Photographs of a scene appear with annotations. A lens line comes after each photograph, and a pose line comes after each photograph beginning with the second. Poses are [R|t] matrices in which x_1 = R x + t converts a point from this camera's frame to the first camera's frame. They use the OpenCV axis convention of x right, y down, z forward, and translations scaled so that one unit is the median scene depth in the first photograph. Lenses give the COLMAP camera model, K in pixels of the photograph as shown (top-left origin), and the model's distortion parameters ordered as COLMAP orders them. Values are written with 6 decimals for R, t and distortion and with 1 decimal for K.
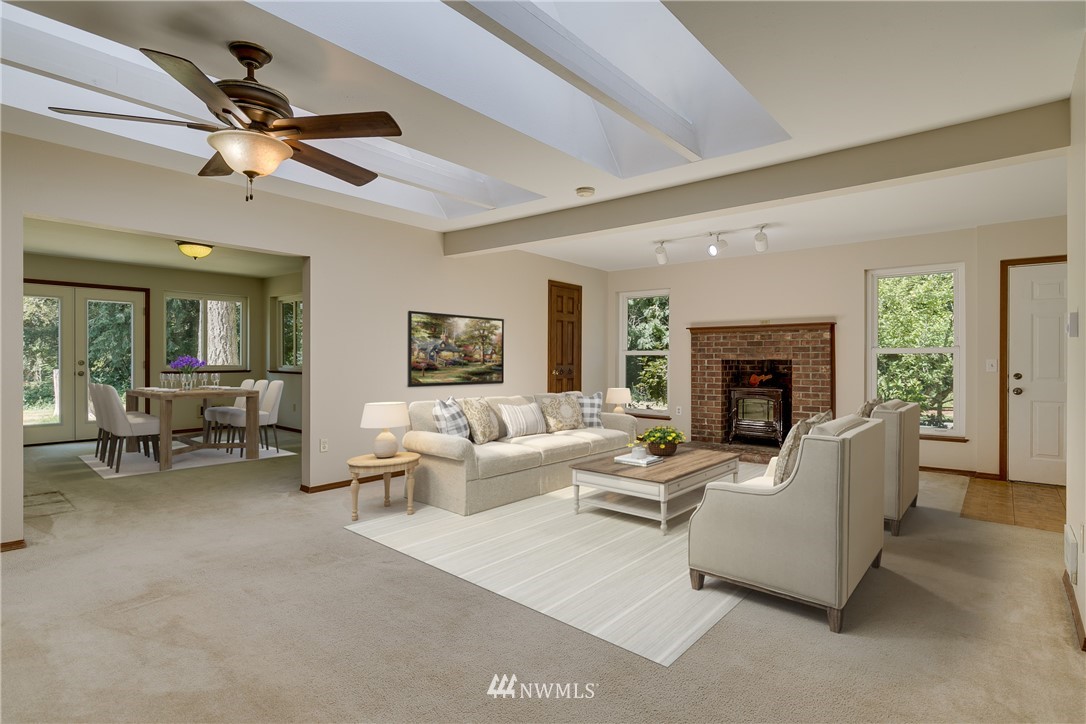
lens RADIAL K [[565.5, 0, 546.3], [0, 565.5, 361.4], [0, 0, 1]] dist [0.001707, 0.001434]
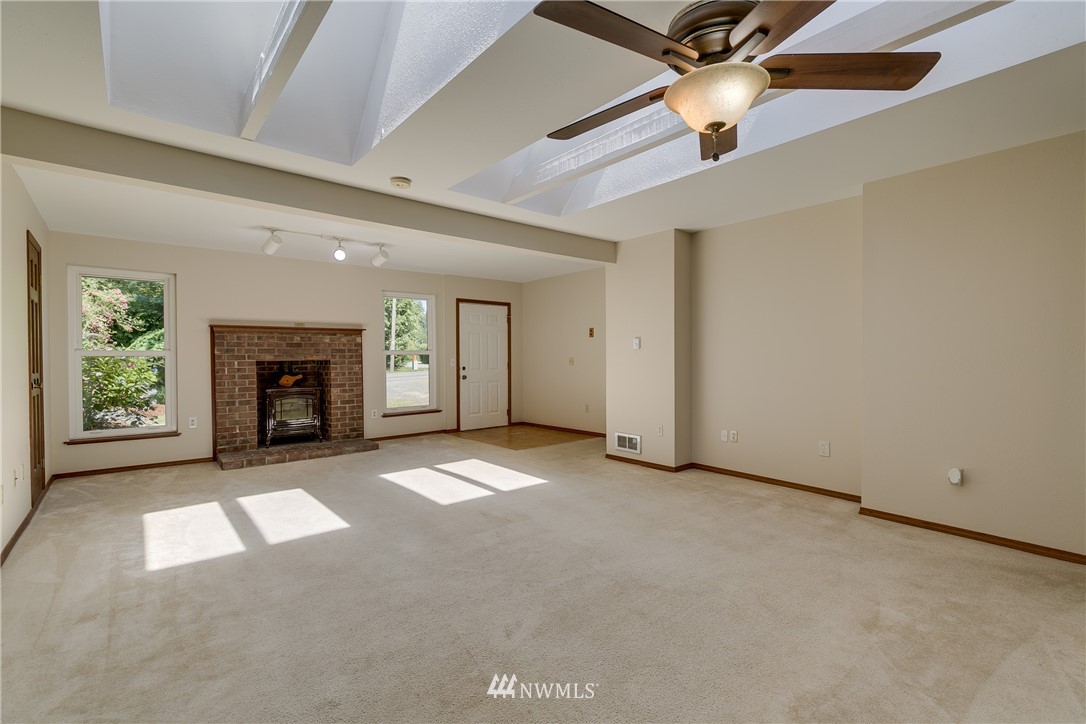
lens RADIAL K [[486.8, 0, 548.1], [0, 486.8, 360.8], [0, 0, 1]] dist [0.011320, -0.002372]
pose [[0.173803, -0.012737, 0.984698, -0.436493], [0.010535, 0.999883, 0.011074, -0.007728], [-0.984724, 0.008449, 0.173917, 0.398960]]
